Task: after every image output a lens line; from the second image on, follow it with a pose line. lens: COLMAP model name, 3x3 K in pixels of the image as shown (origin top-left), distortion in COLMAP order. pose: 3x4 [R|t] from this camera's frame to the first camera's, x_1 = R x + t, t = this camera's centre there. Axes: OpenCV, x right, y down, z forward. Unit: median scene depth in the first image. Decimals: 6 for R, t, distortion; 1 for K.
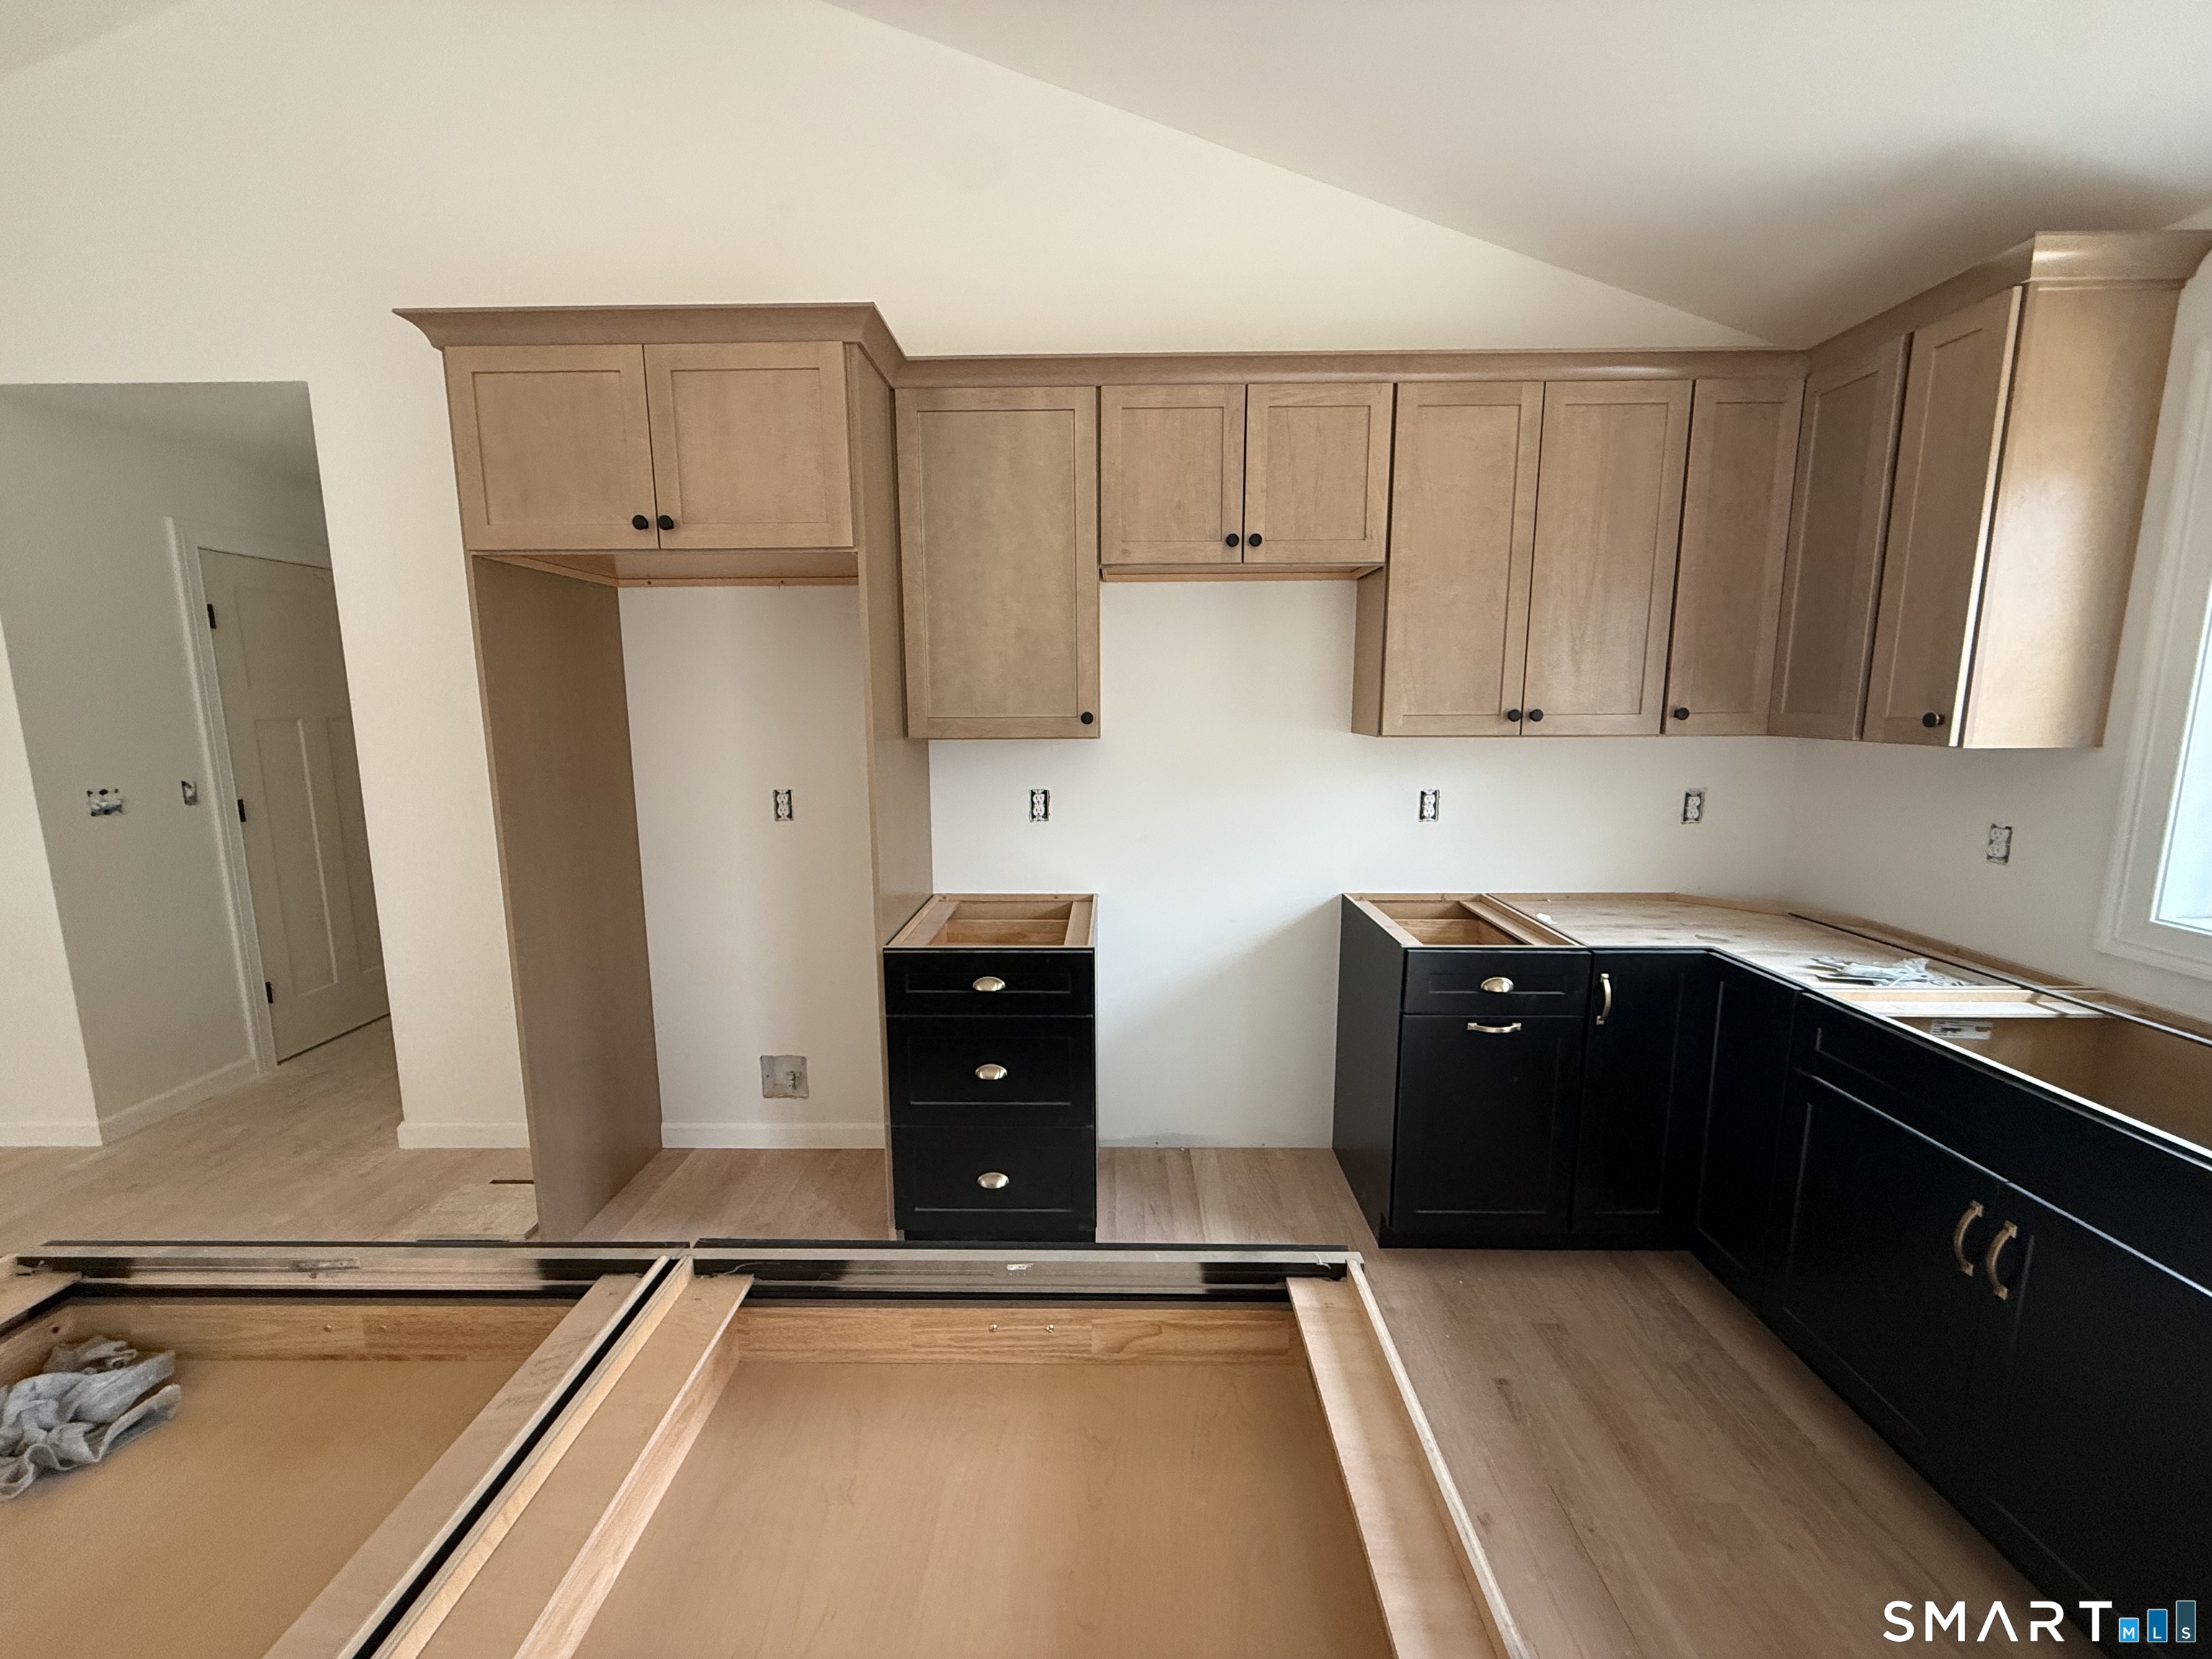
lens RADIAL K [[880.1, 0, 1093.3], [0, 880.1, 831.3], [0, 0, 1]] dist [-0.001560, 0.000945]
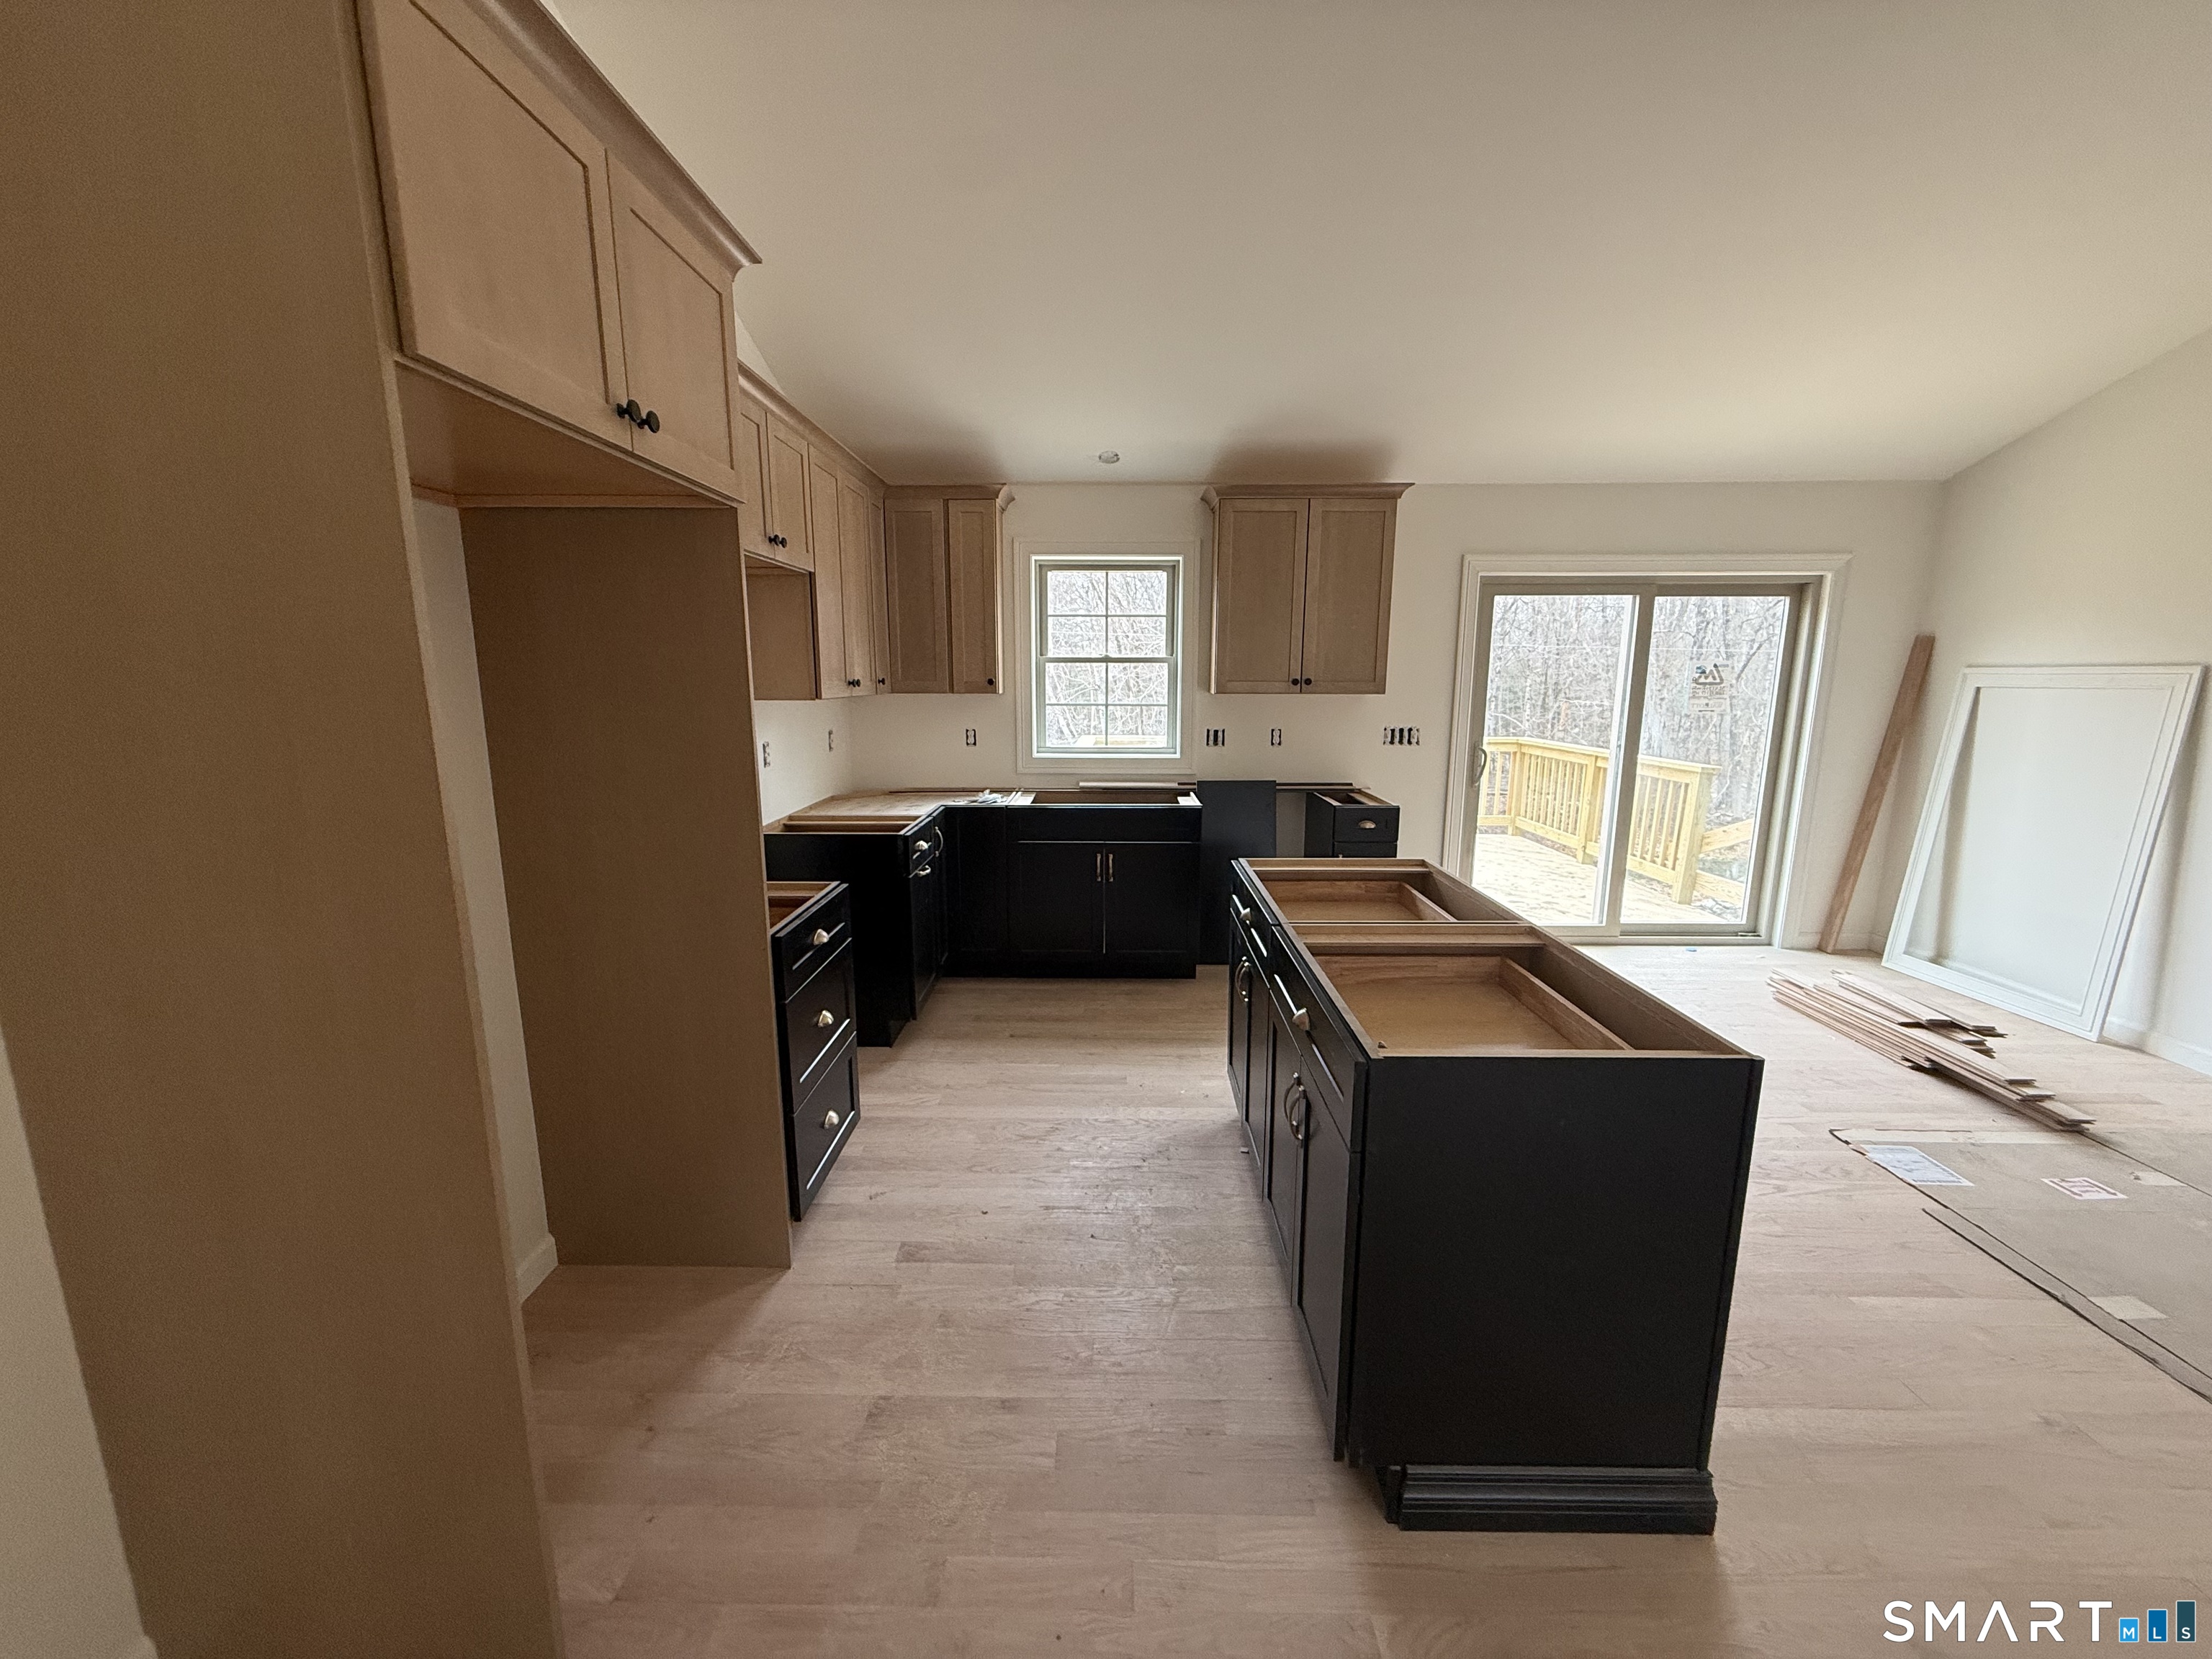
lens RADIAL K [[880.1, 0, 1090.5], [0, 880.1, 828.3], [0, 0, 1]] dist [-0.001560, 0.000945]
pose [[-0.010390, -0.176373, 0.984269, -1.224344], [0.133713, 0.975237, 0.176166, -0.115023], [-0.990966, 0.133440, 0.013451, 0.689667]]
